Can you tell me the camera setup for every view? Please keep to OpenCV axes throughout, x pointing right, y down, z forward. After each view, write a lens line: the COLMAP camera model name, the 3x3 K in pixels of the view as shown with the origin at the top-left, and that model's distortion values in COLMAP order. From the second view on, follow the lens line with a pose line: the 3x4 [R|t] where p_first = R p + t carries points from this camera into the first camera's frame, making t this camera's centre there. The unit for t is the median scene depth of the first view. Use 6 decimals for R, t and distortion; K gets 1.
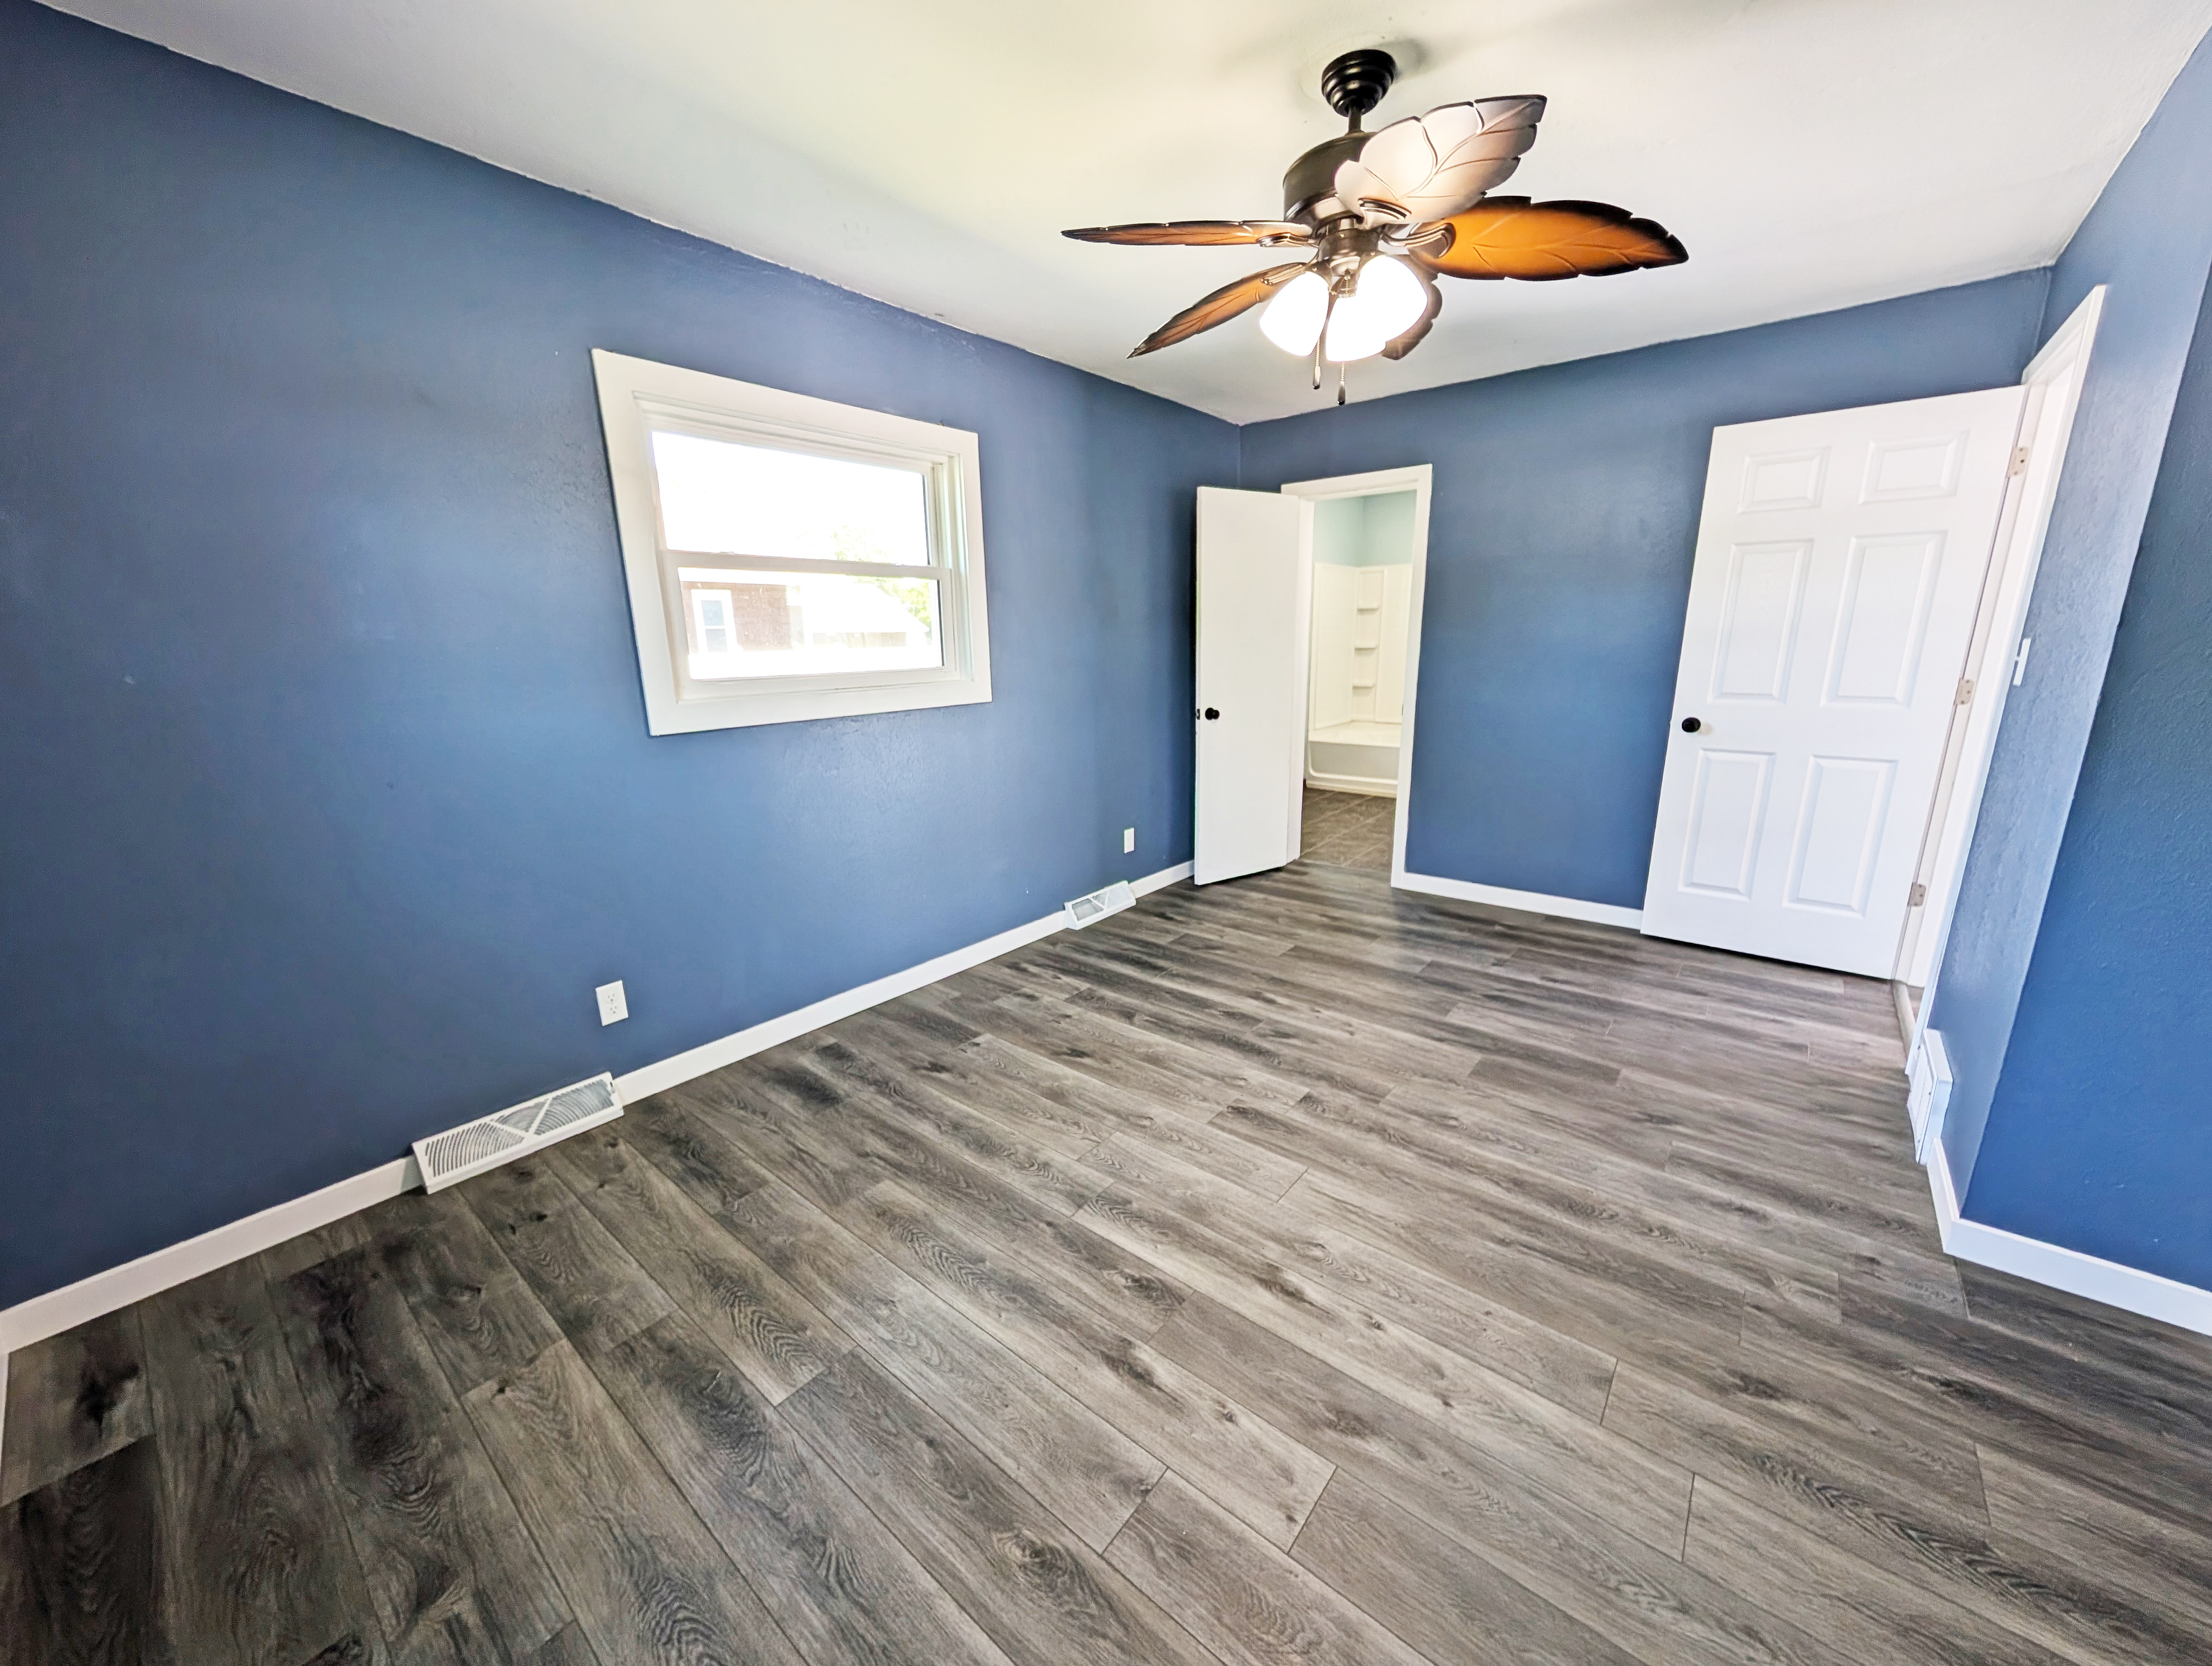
lens RADIAL K [[836.2, 0, 1105.0], [0, 836.2, 839.9], [0, 0, 1]] dist [0.001358, -0.000253]
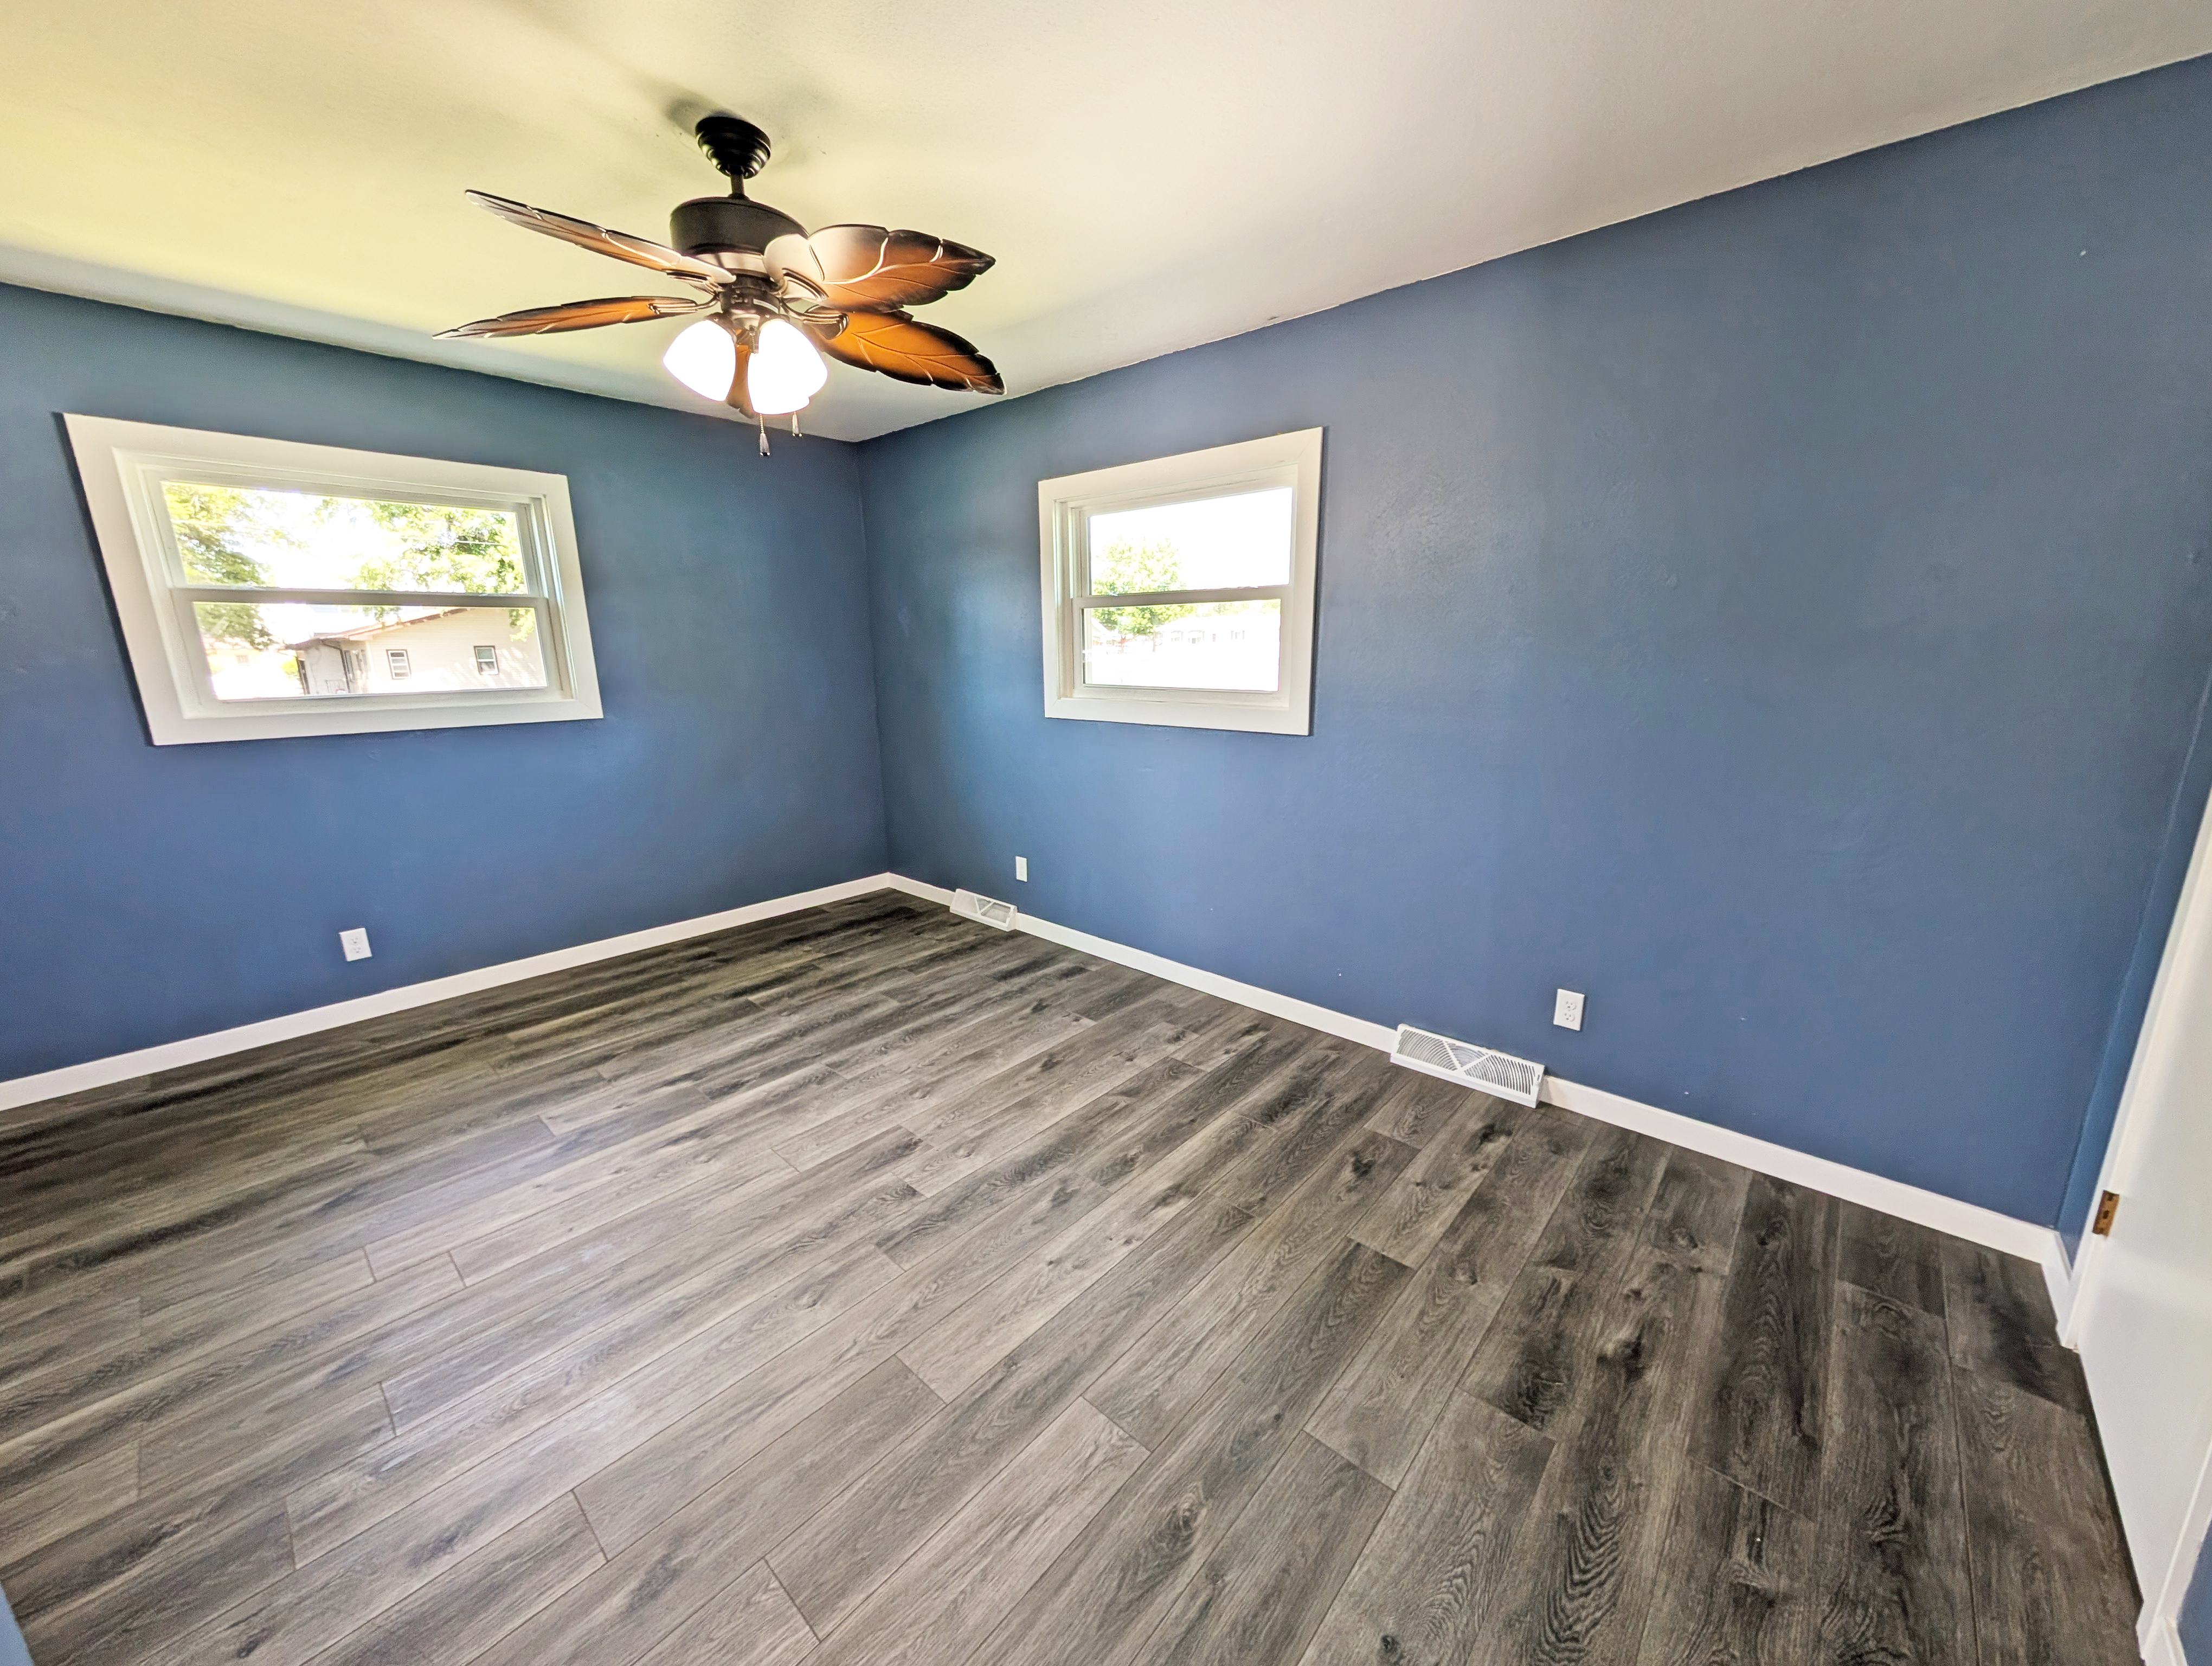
lens RADIAL K [[836.2, 0, 1105.0], [0, 836.2, 839.9], [0, 0, 1]] dist [0.001358, -0.000253]
pose [[-0.046932, 0.246240, -0.968072, 1.061629], [-0.229275, 0.940610, 0.250370, -0.333873], [0.972230, 0.233705, 0.012312, 1.164722]]
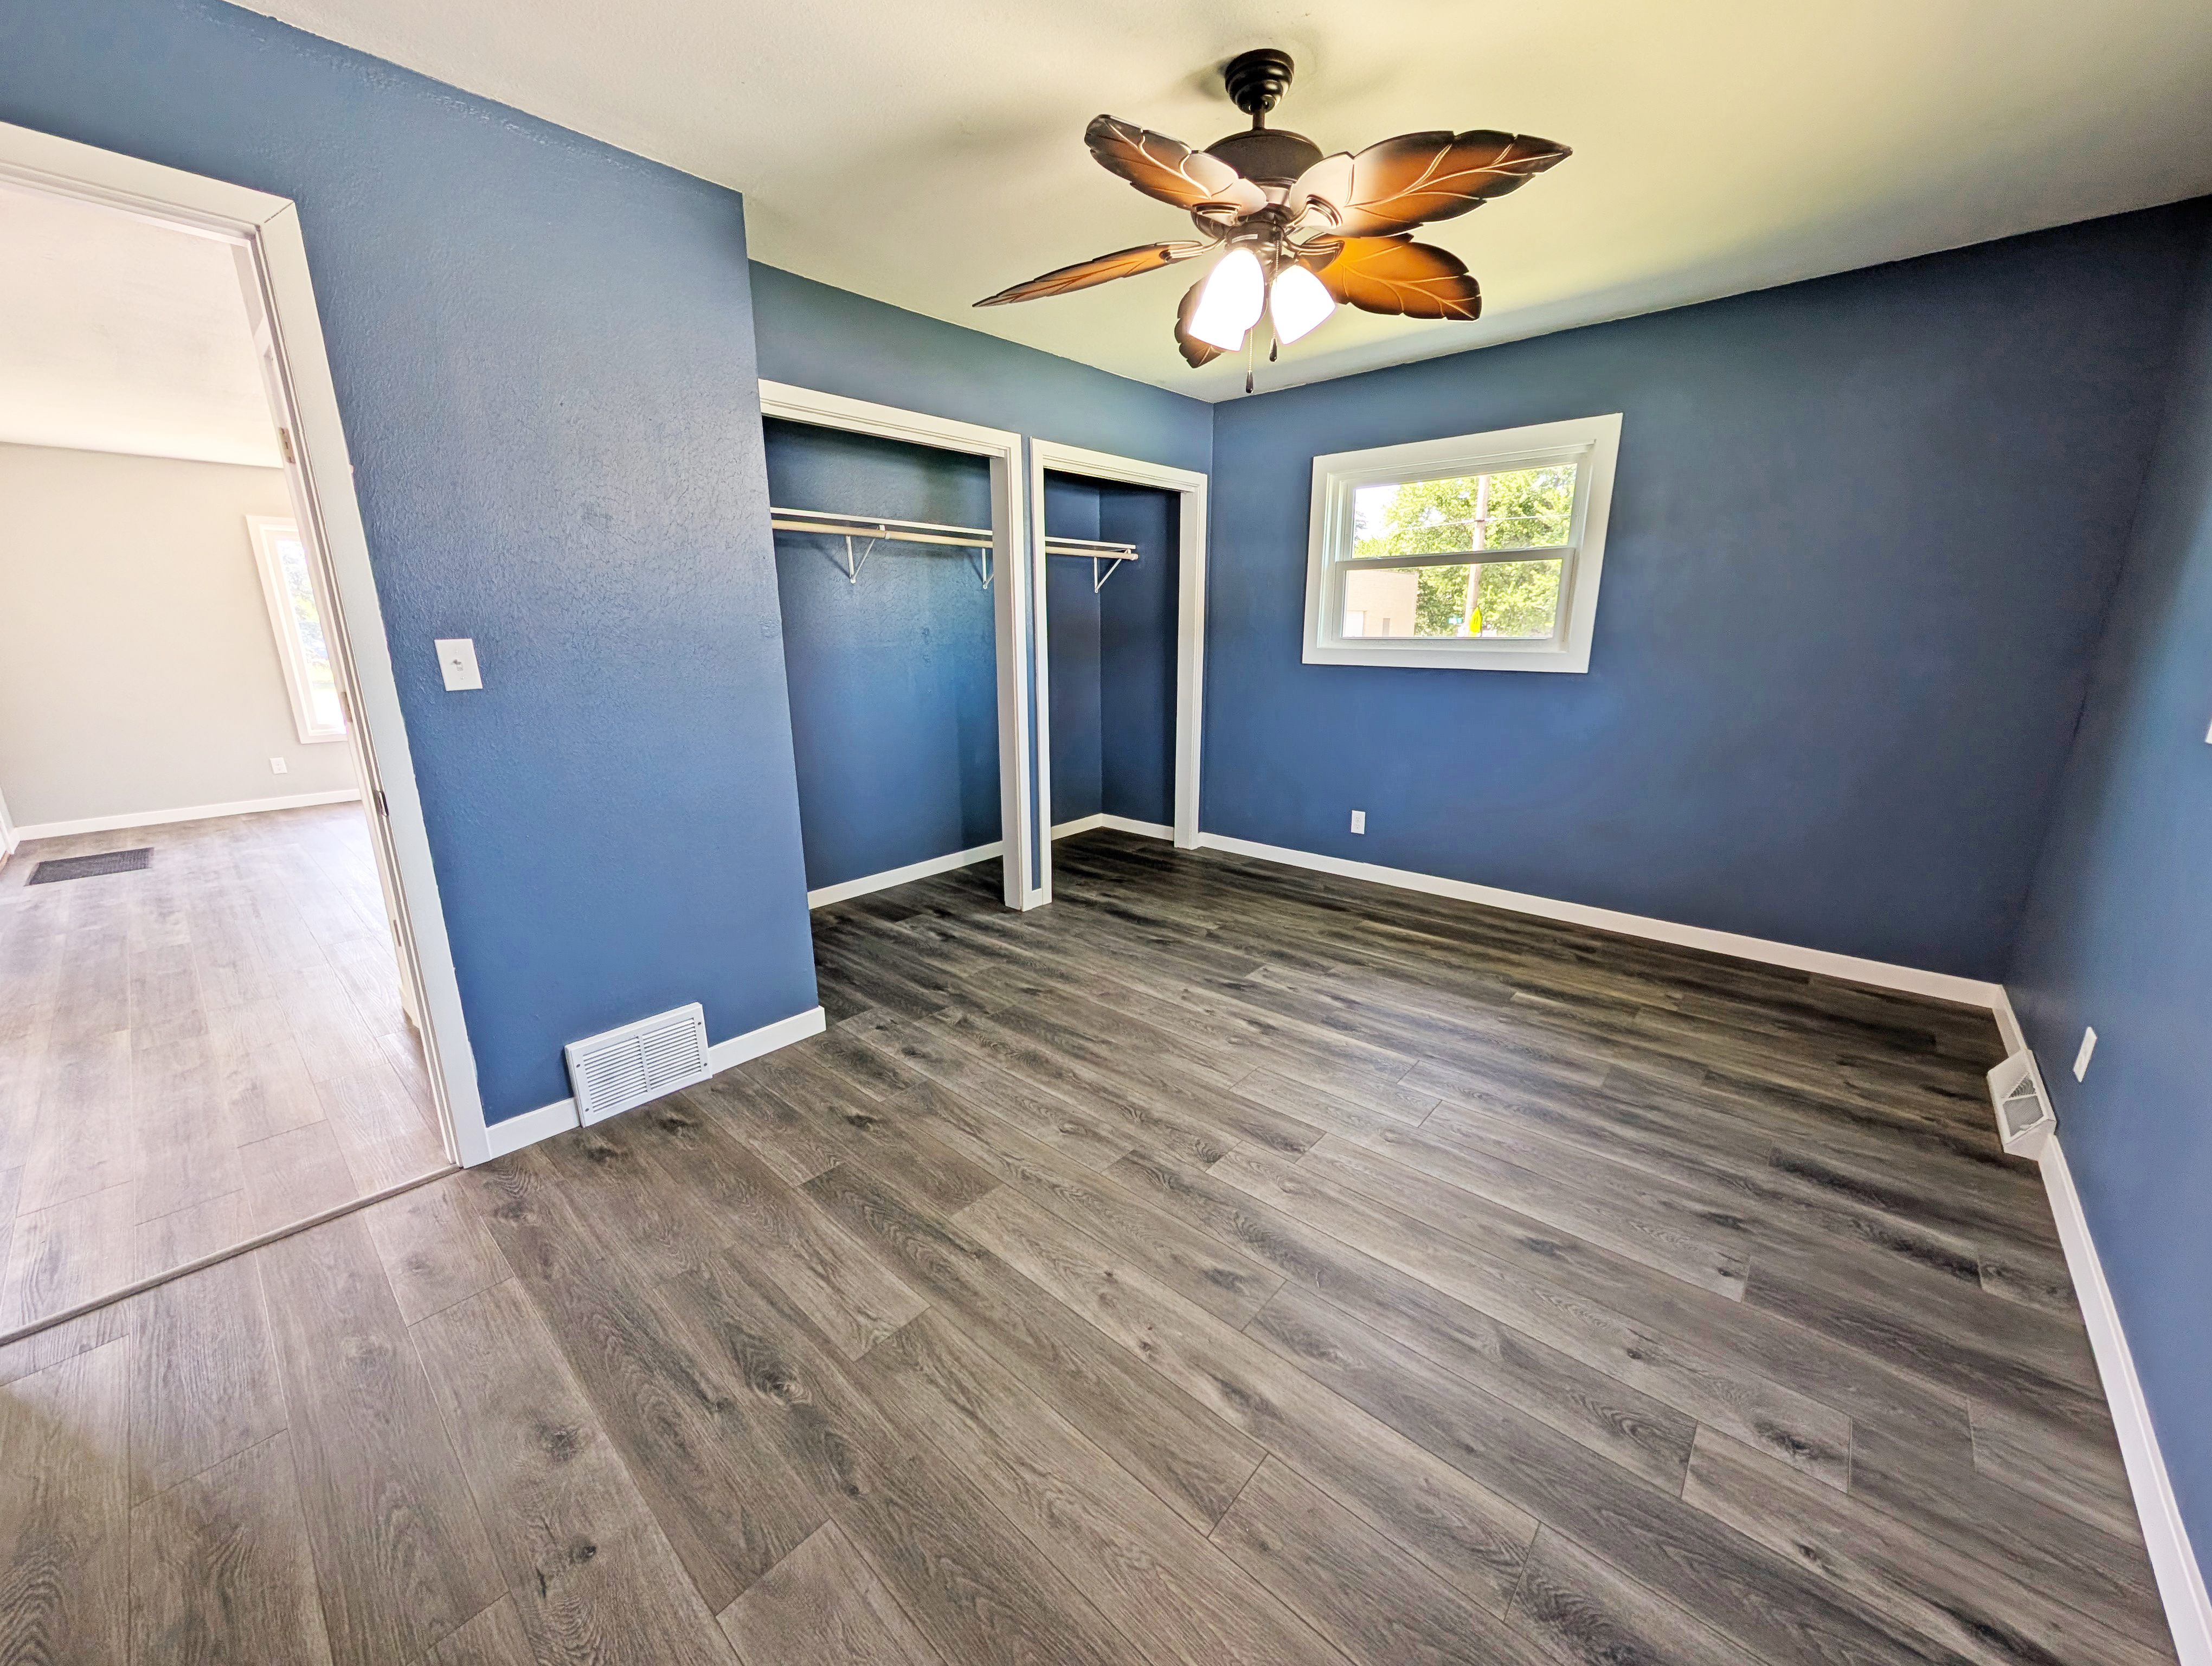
lens RADIAL K [[836.2, 0, 1105.0], [0, 836.2, 839.9], [0, 0, 1]] dist [0.001358, -0.000253]
pose [[-0.998995, 0.011809, 0.043232, 0.327962], [0.030925, 0.879824, 0.474293, -0.411732], [-0.032436, 0.475153, -0.879305, 1.693118]]
